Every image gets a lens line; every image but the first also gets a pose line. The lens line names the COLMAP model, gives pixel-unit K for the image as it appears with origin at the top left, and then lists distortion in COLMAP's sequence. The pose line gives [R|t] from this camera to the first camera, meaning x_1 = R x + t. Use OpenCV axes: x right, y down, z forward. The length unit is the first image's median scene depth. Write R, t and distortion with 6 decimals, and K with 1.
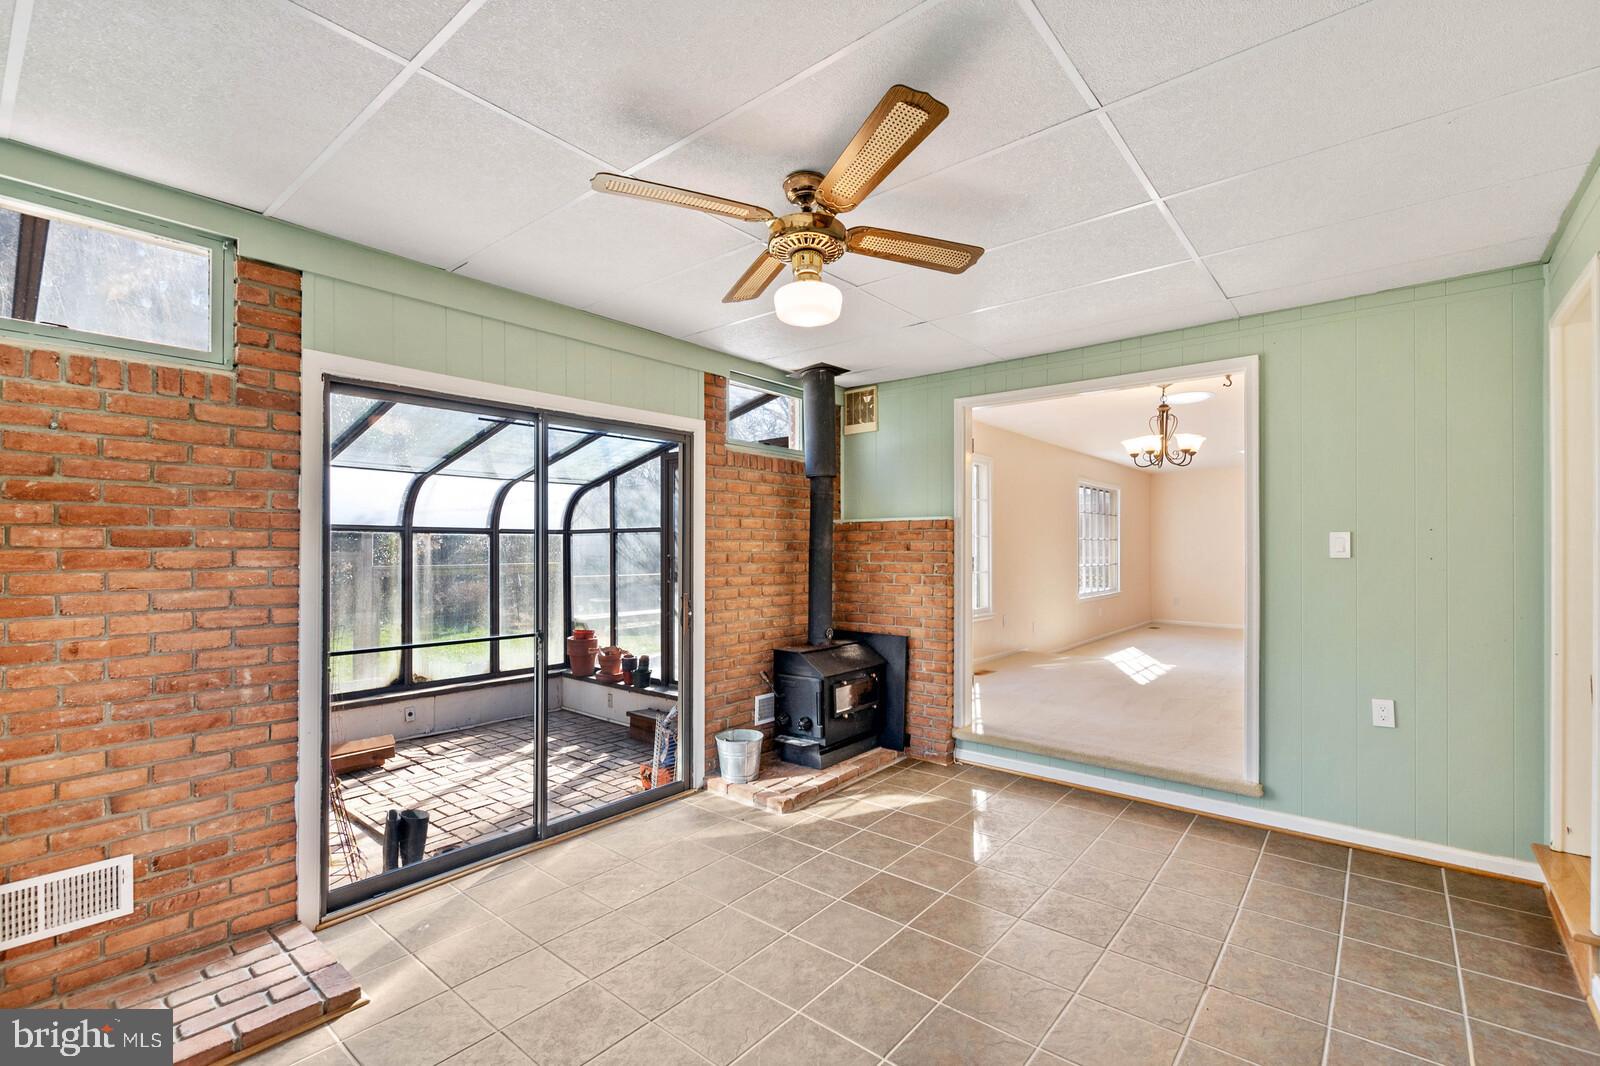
lens RADIAL K [[686.5, 0, 808.7], [0, 686.5, 528.1], [0, 0, 1]] dist [0.000100, -0.000198]
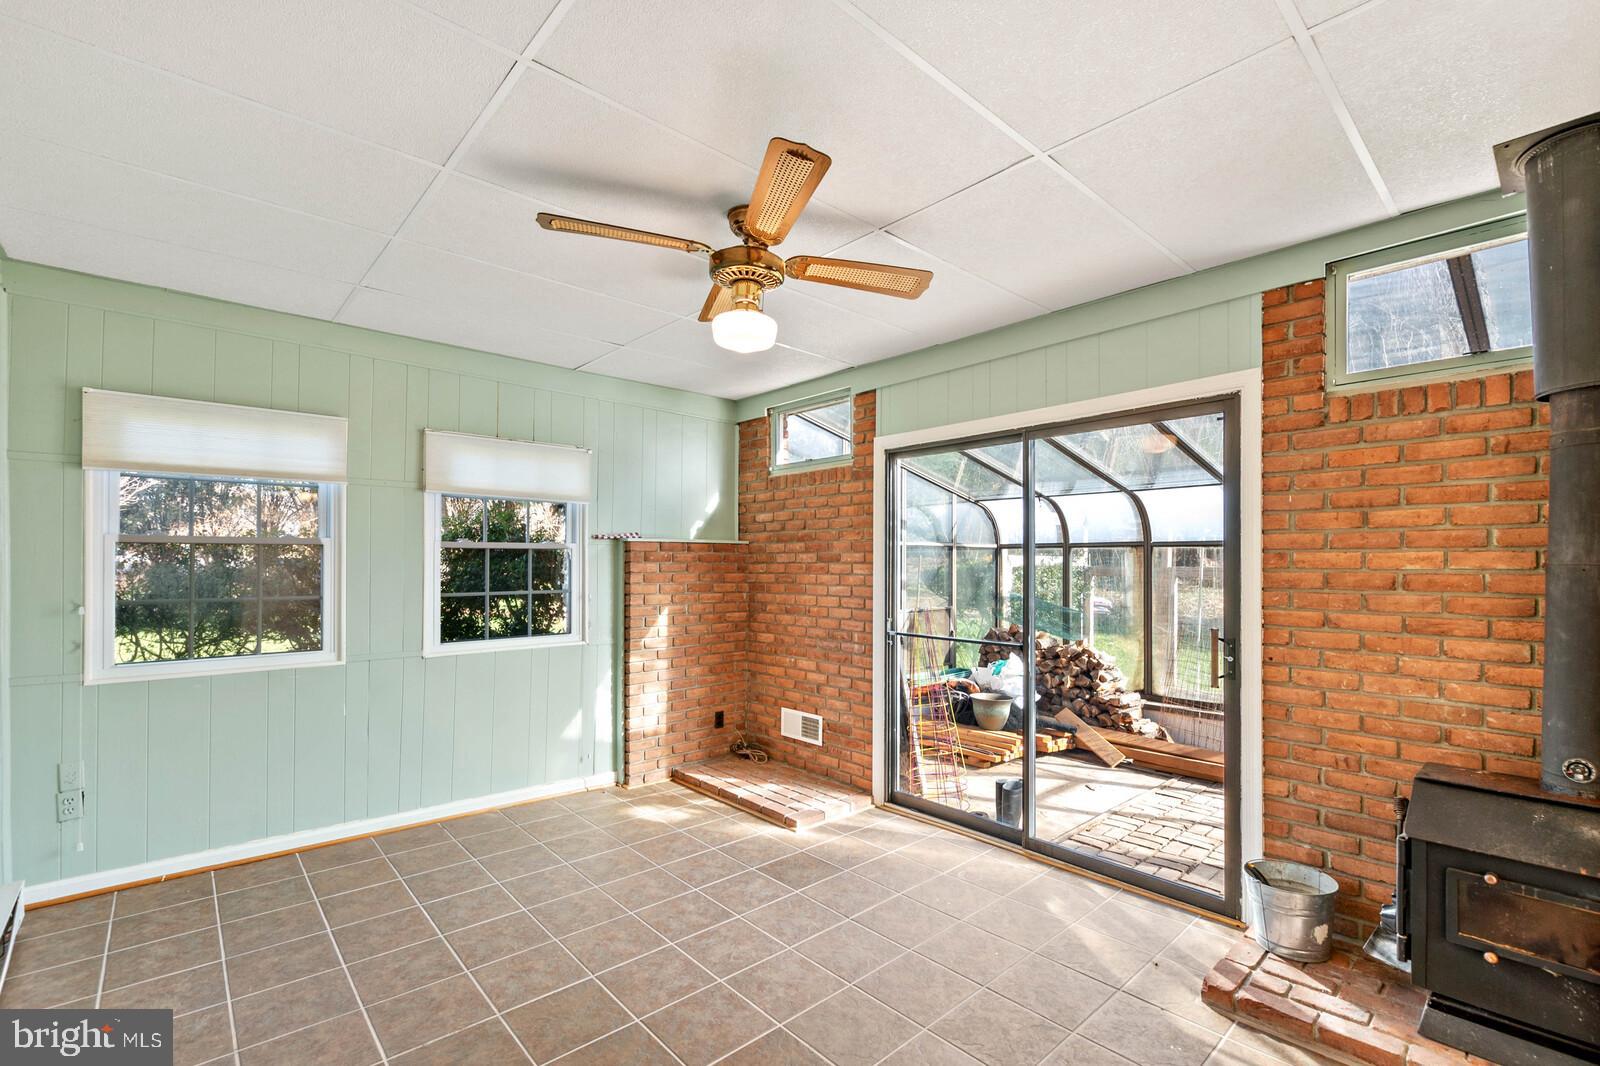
lens RADIAL K [[698.4, 0, 802.8], [0, 698.4, 537.4], [0, 0, 1]] dist [0.000351, -0.000248]
pose [[-0.133189, -0.034760, -0.990481, 0.637179], [0.029761, 0.998794, -0.039054, 0.019781], [0.990644, -0.034679, -0.131994, 0.747064]]
